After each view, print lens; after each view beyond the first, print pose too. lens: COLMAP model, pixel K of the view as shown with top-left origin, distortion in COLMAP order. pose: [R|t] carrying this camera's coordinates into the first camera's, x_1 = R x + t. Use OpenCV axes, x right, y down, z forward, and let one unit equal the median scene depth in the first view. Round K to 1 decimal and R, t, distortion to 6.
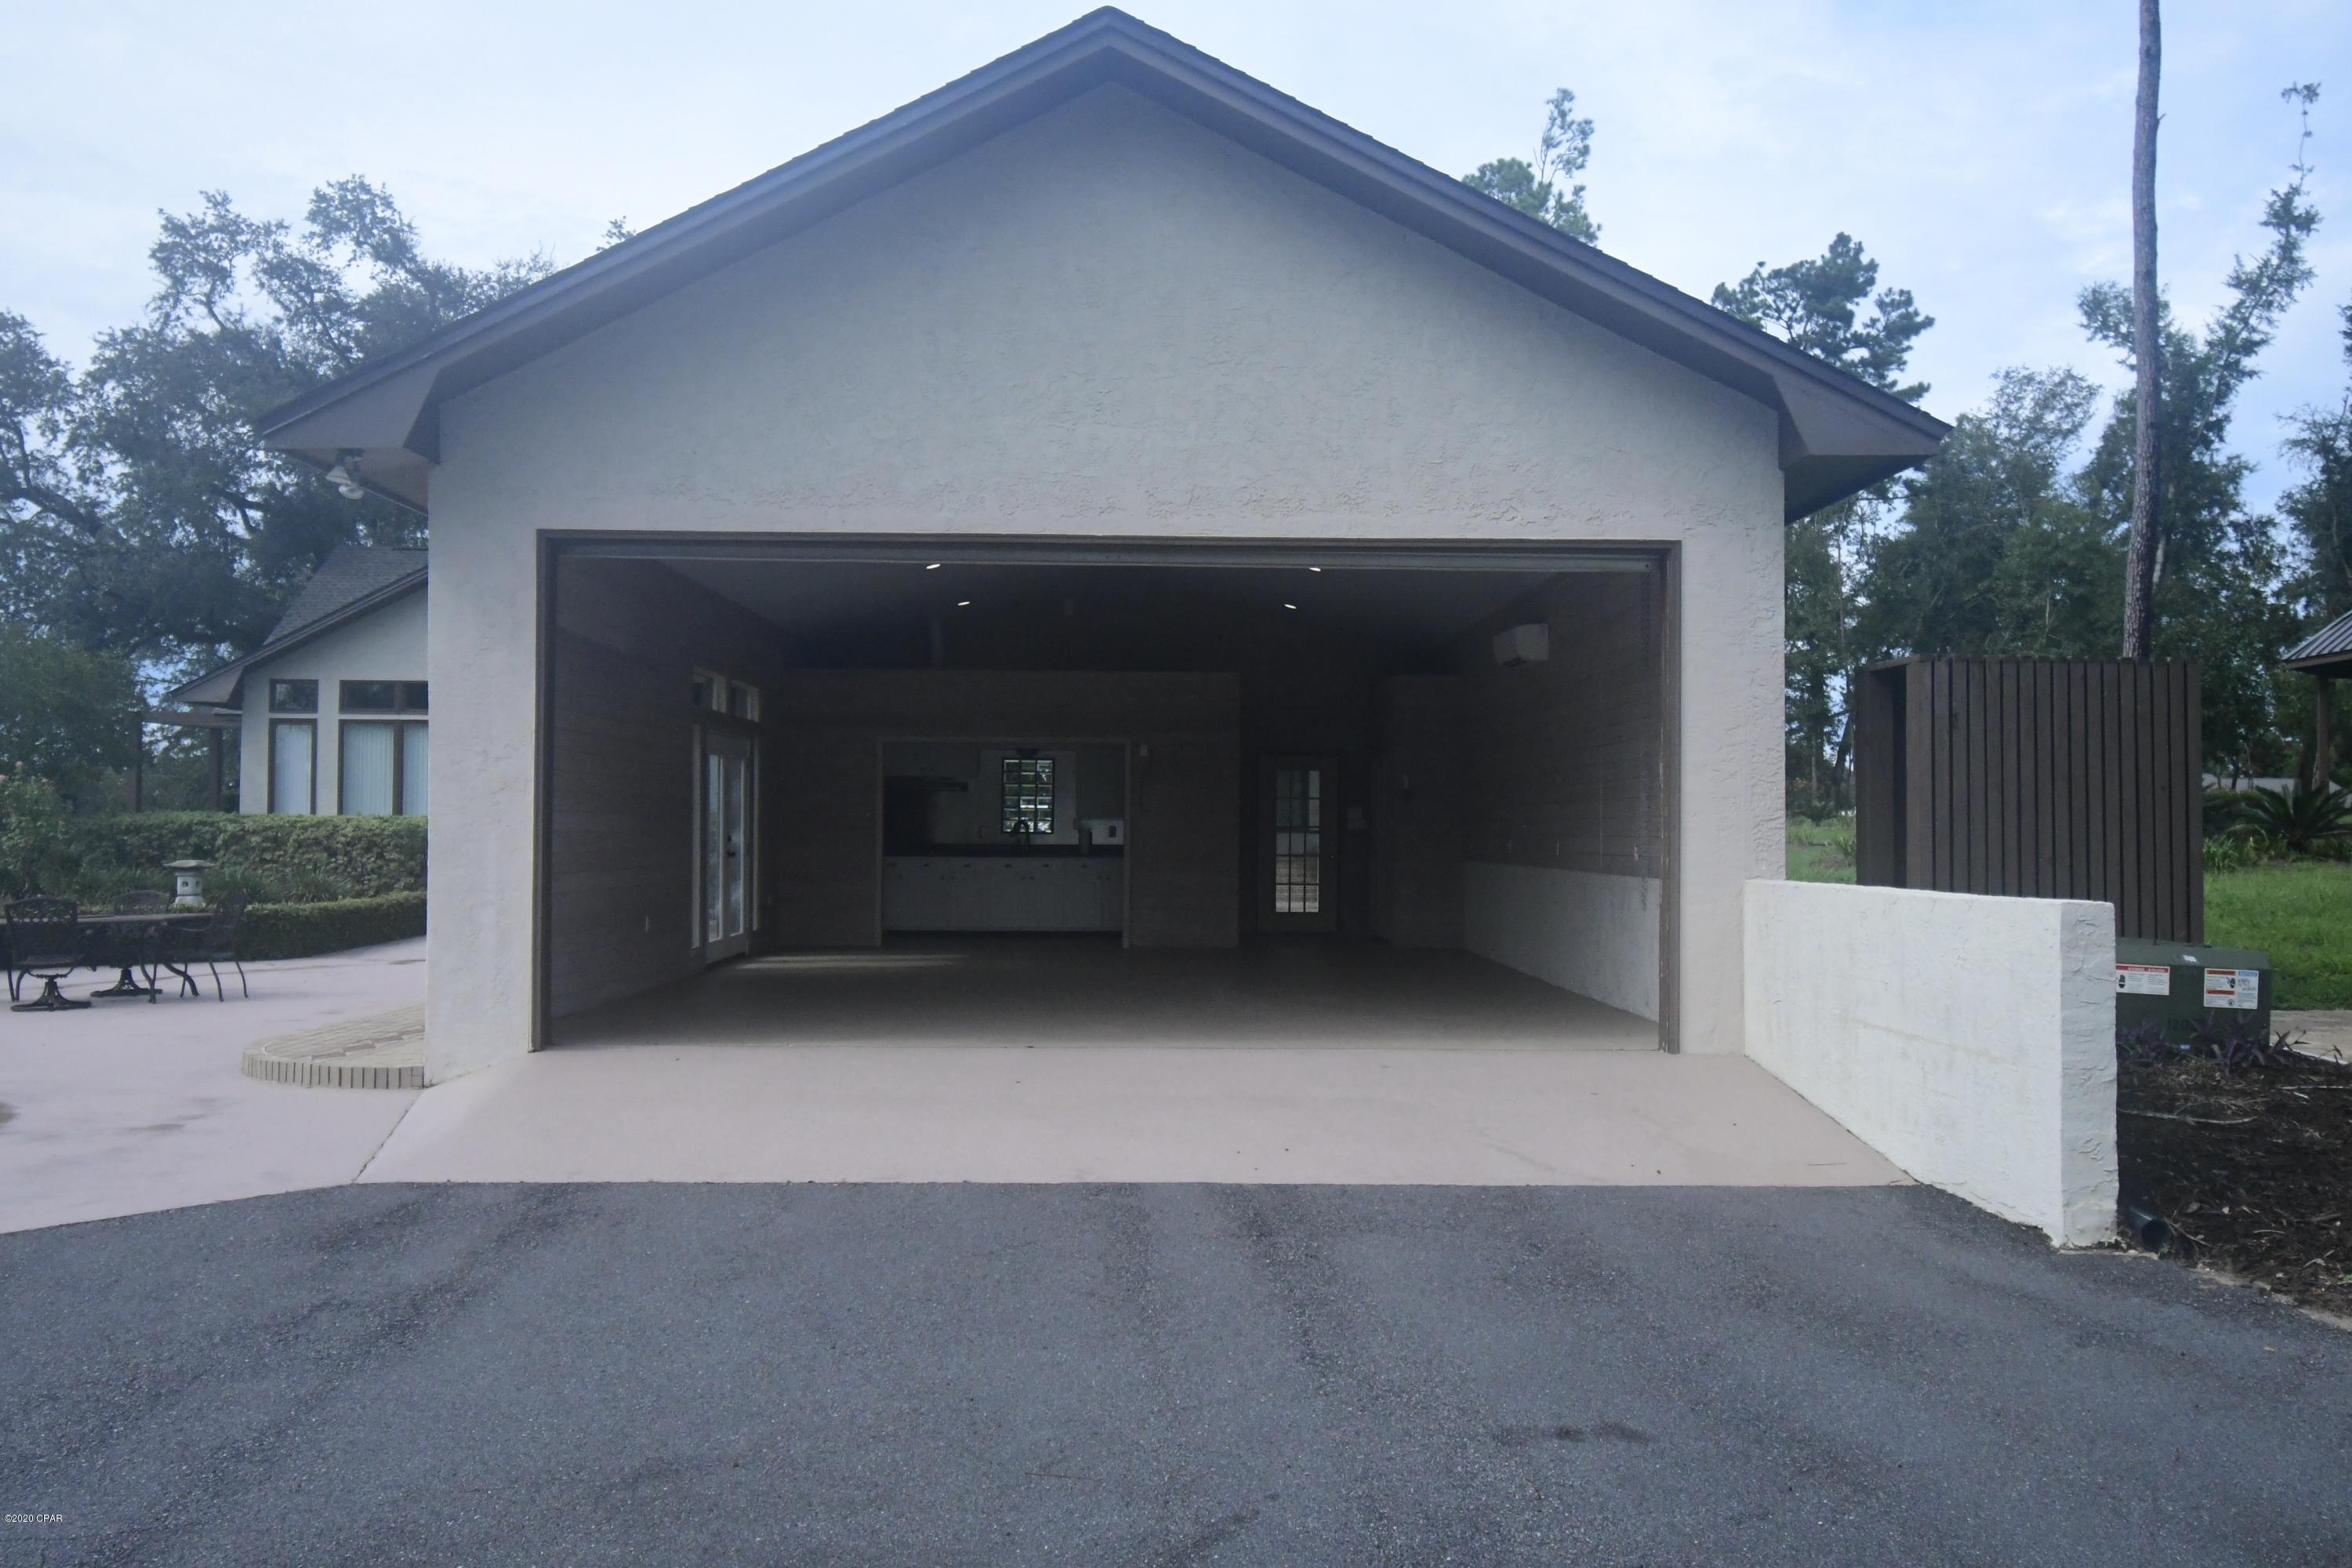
lens RADIAL K [[1952.8, 0, 1176.0], [0, 1952.8, 784.0], [0, 0, 1]] dist [-0.000350, -0.000413]
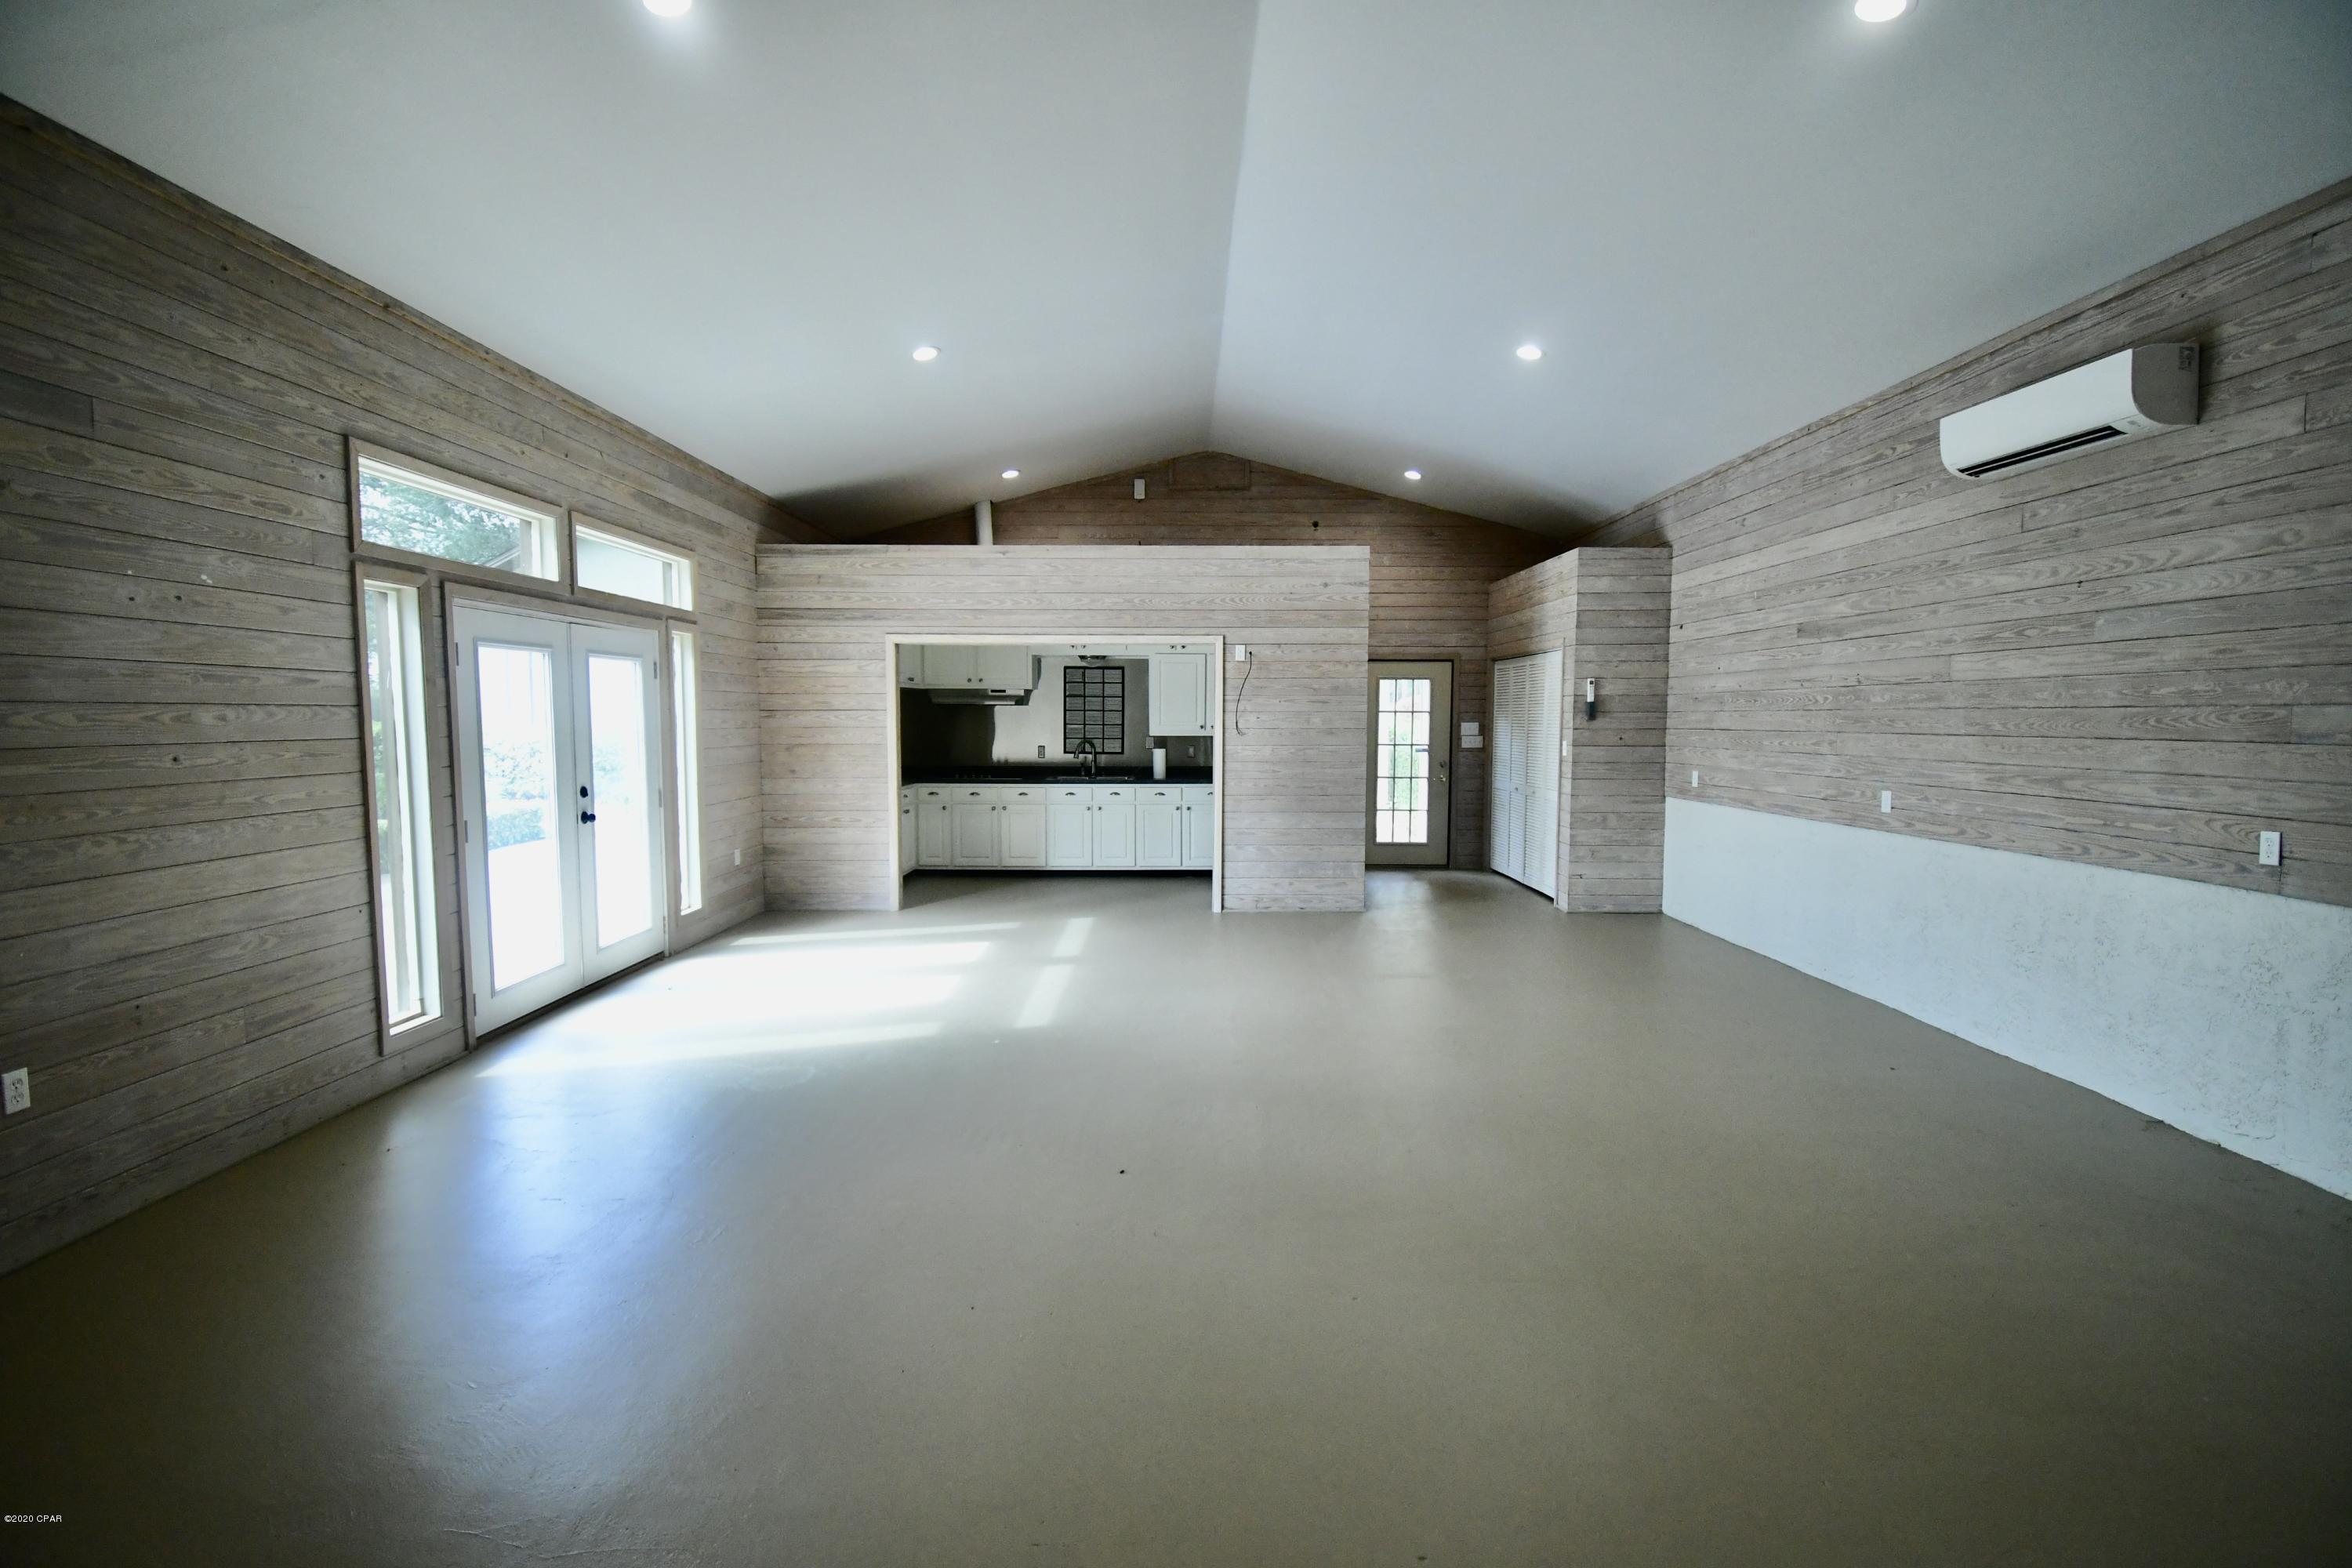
lens RADIAL K [[1035.0, 0, 1176.0], [0, 1035.0, 784.0], [0, 0, 1]] dist [0.001564, -0.016412]
pose [[0.999400, 0.001396, -0.034619, -0.026664], [0.001626, 0.996198, 0.087101, -0.001890], [0.034609, -0.087105, 0.995598, 0.596396]]
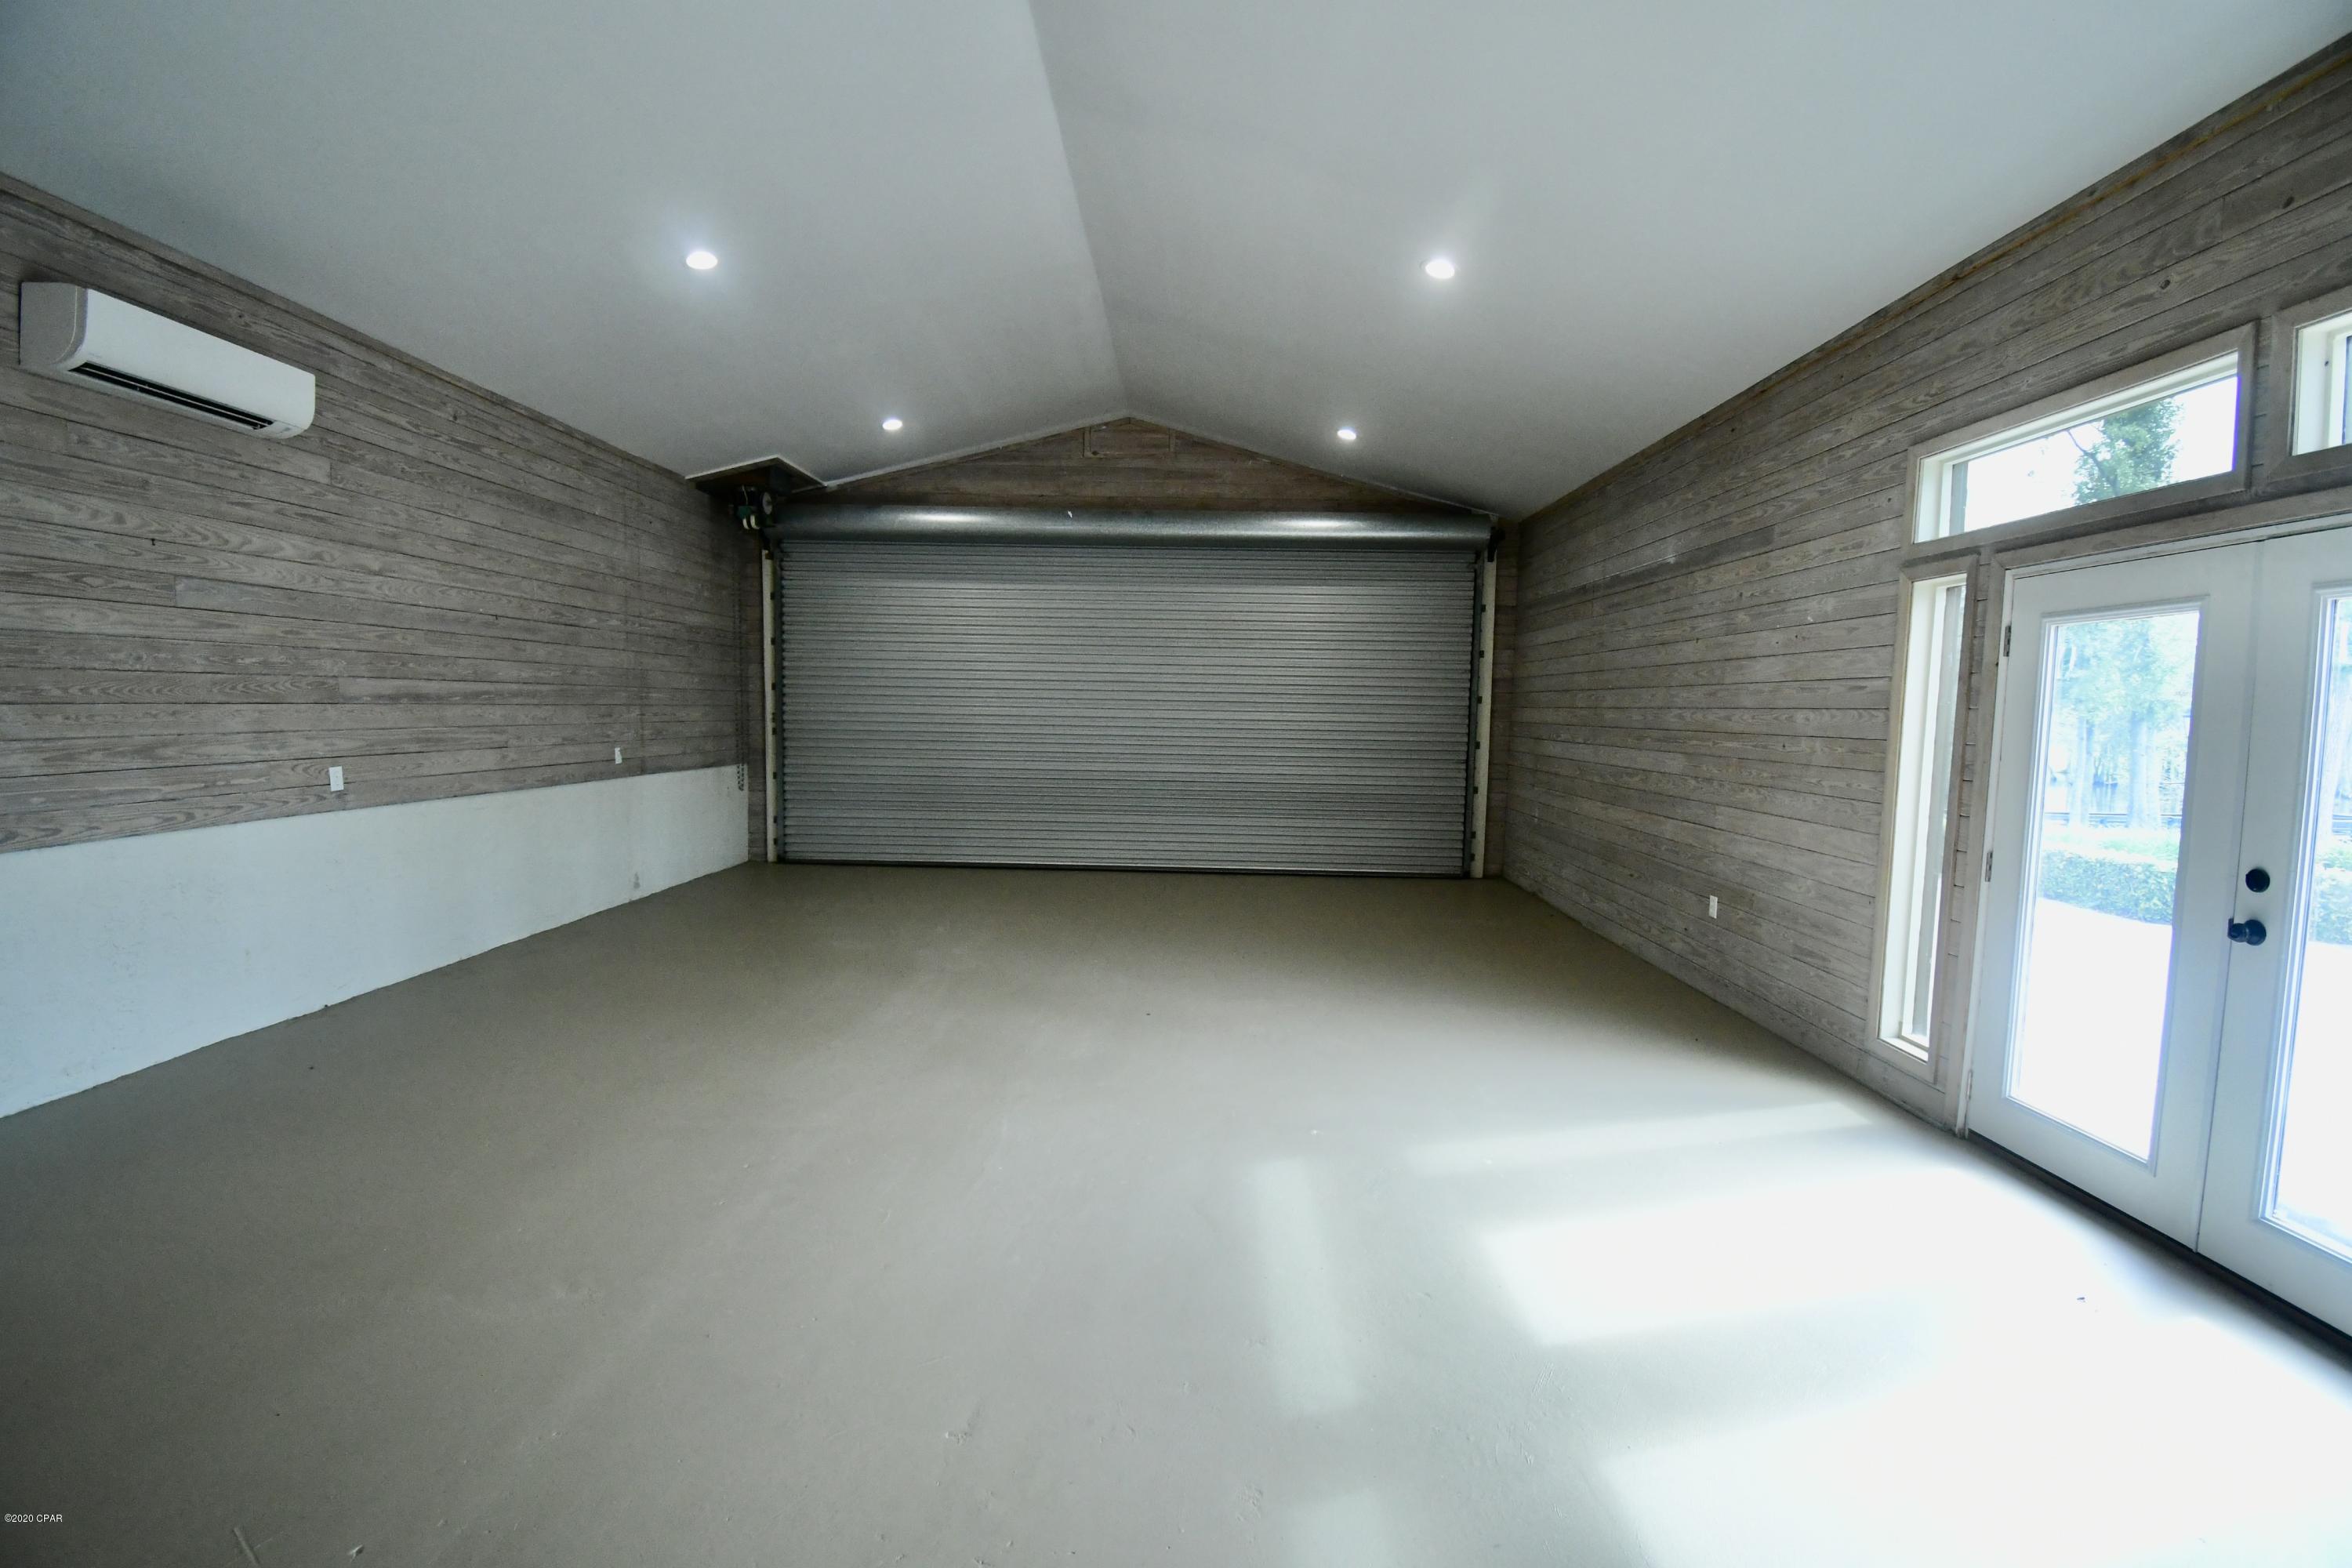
lens RADIAL K [[1035.0, 0, 1176.0], [0, 1035.0, 784.0], [0, 0, 1]] dist [0.001564, -0.016412]
pose [[-0.998201, -0.026996, 0.053536, -0.060620], [-0.024268, 0.998405, 0.050968, 0.008351], [-0.054827, 0.049577, -0.997264, 1.014585]]
